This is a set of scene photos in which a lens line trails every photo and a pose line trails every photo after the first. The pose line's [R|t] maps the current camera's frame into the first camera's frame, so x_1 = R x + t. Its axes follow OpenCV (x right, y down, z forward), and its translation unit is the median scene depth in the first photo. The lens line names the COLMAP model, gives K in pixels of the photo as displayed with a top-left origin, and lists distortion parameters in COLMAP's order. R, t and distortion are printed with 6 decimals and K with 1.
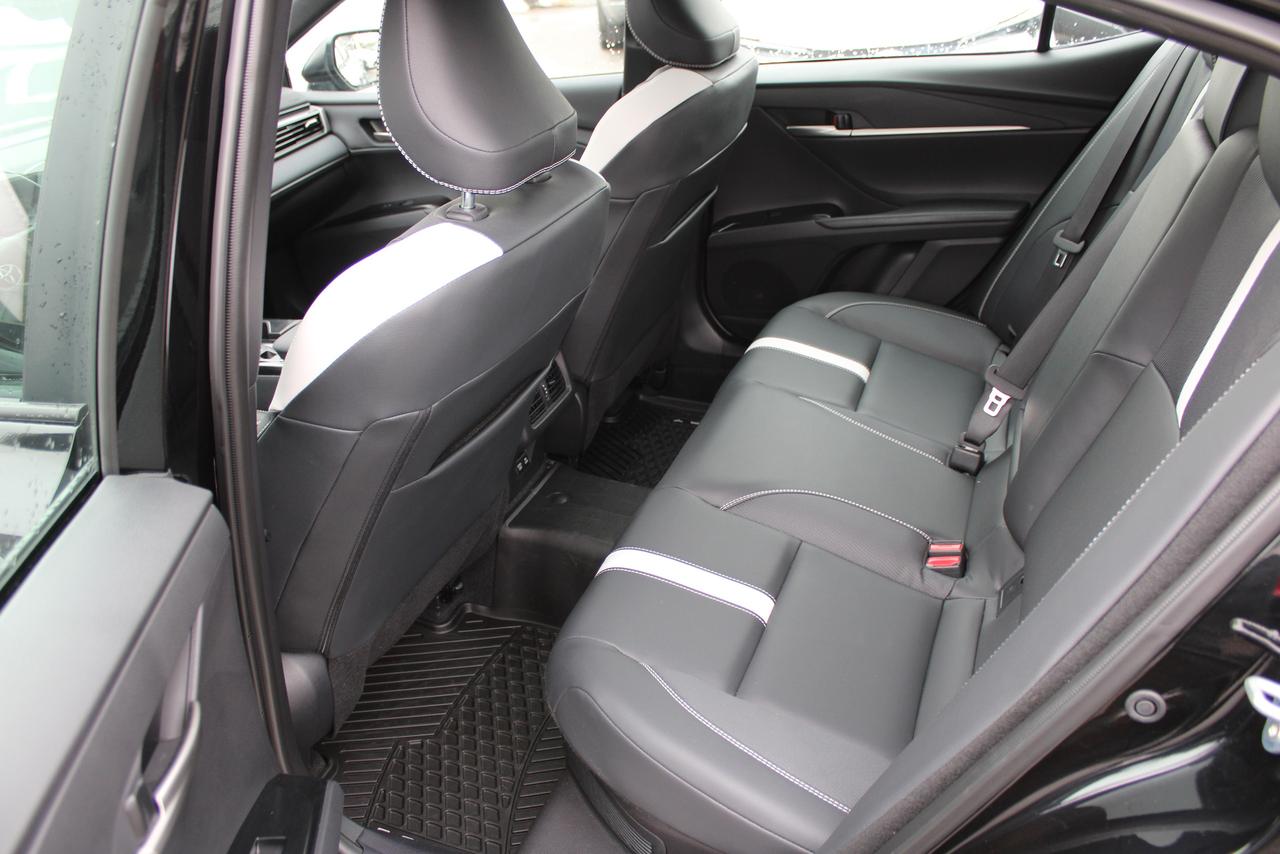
lens RADIAL K [[1066.5, 0, 641.4], [0, 1066.5, 426.6], [0, 0, 1]] dist [-0.166149, 0.145122]
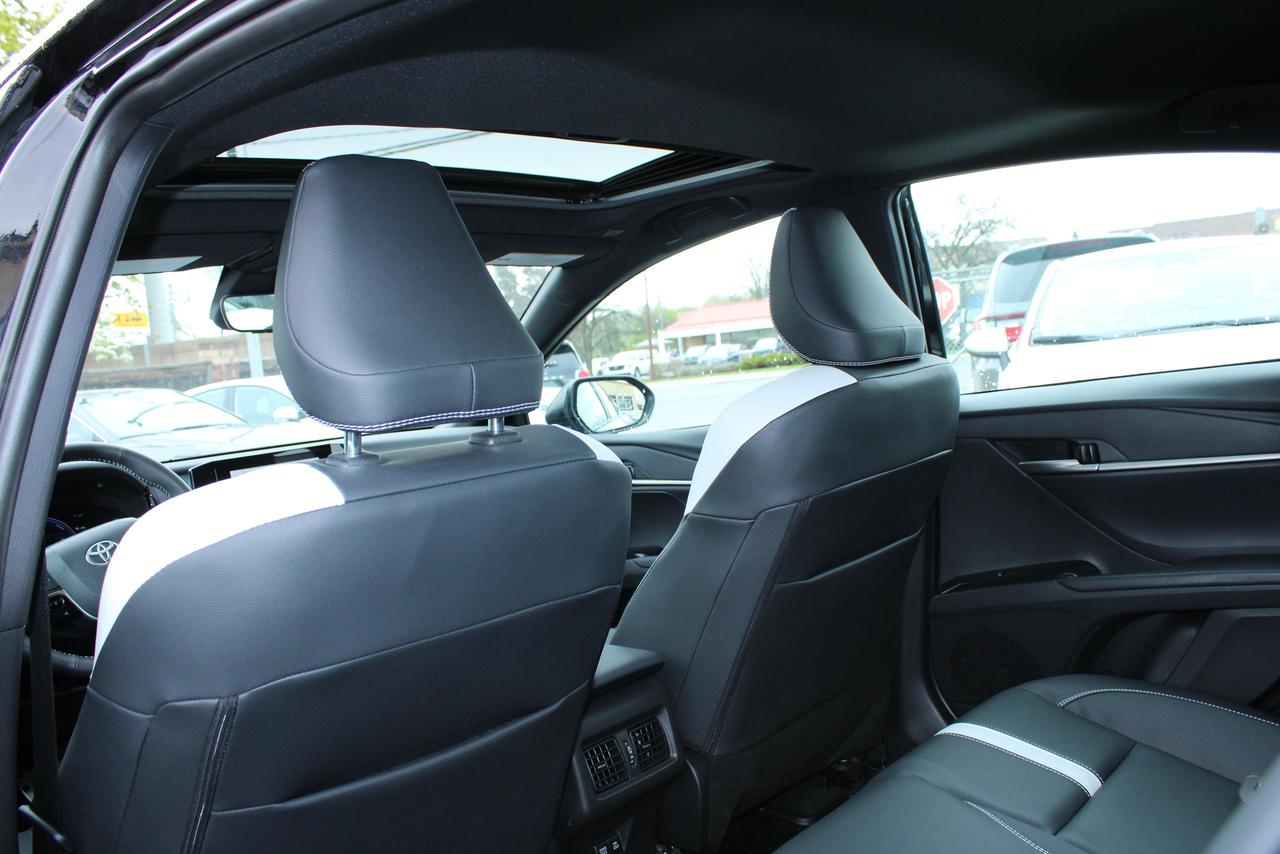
lens RADIAL K [[1076.2, 0, 634.7], [0, 1076.2, 426.3], [0, 0, 1]] dist [-0.169946, 0.138266]
pose [[0.924585, -0.000593, -0.380975, 0.216762], [-0.142245, 0.927144, -0.346656, 0.012744], [0.353424, 0.374705, 0.857139, 0.243192]]
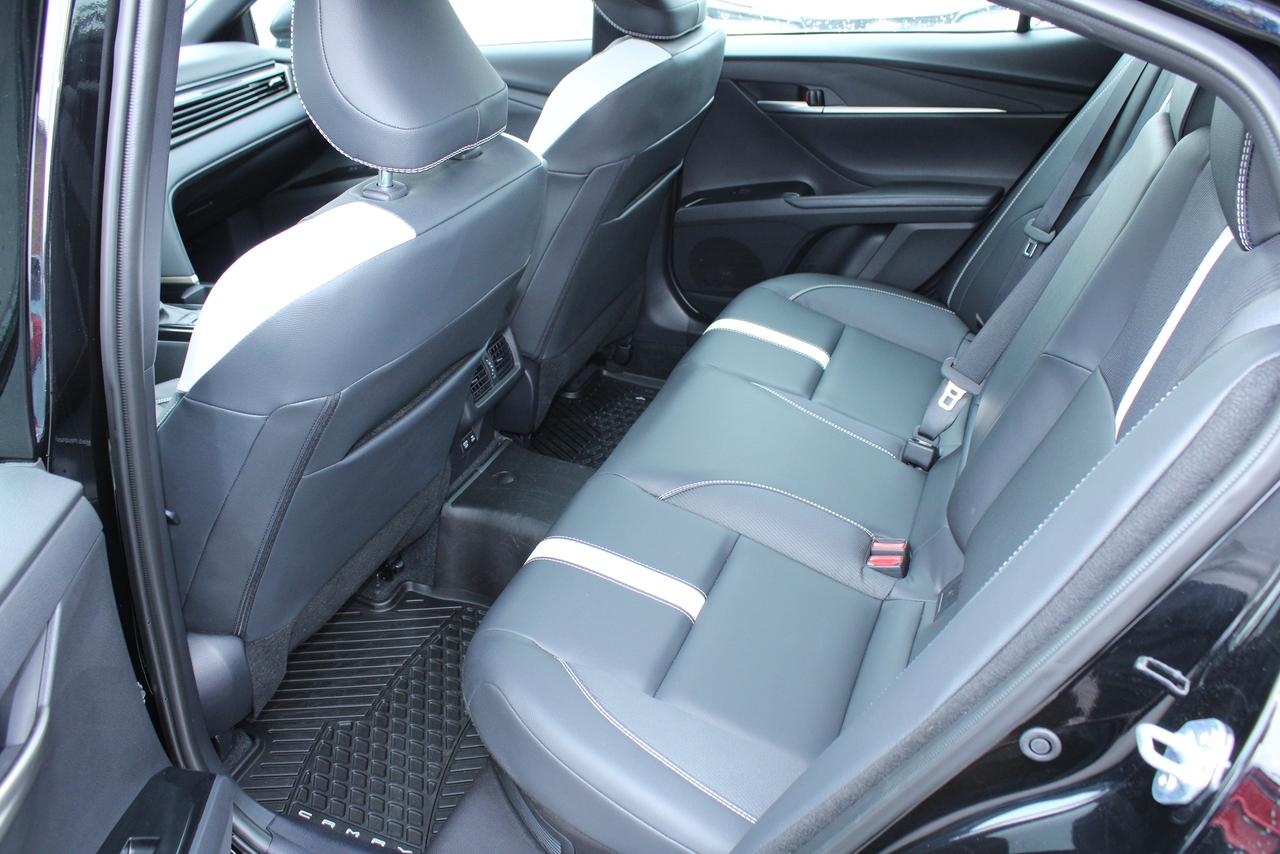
lens RADIAL K [[1070.3, 0, 640.1], [0, 1070.3, 430.6], [0, 0, 1]] dist [-0.166484, 0.145930]
pose [[0.999487, 0.031880, 0.002983, 0.045883], [-0.031969, 0.998788, 0.037412, -0.017963], [-0.001786, -0.037488, 0.999295, 0.021691]]
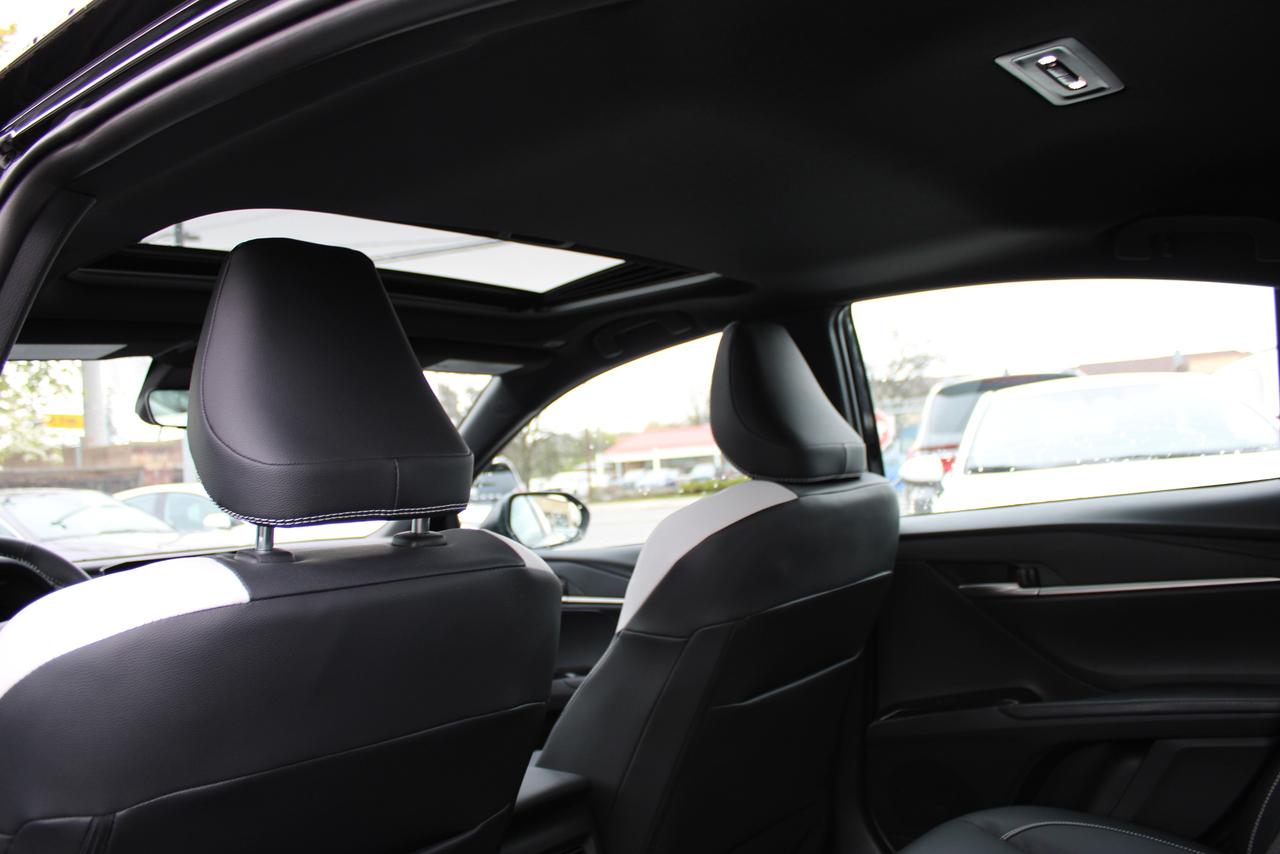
lens RADIAL K [[1066.5, 0, 641.4], [0, 1066.5, 426.6], [0, 0, 1]] dist [-0.166149, 0.145122]
pose [[0.947249, -0.011534, -0.320290, 0.207268], [-0.144867, 0.876029, -0.459986, 0.009403], [0.285889, 0.482121, 0.828147, 0.274716]]
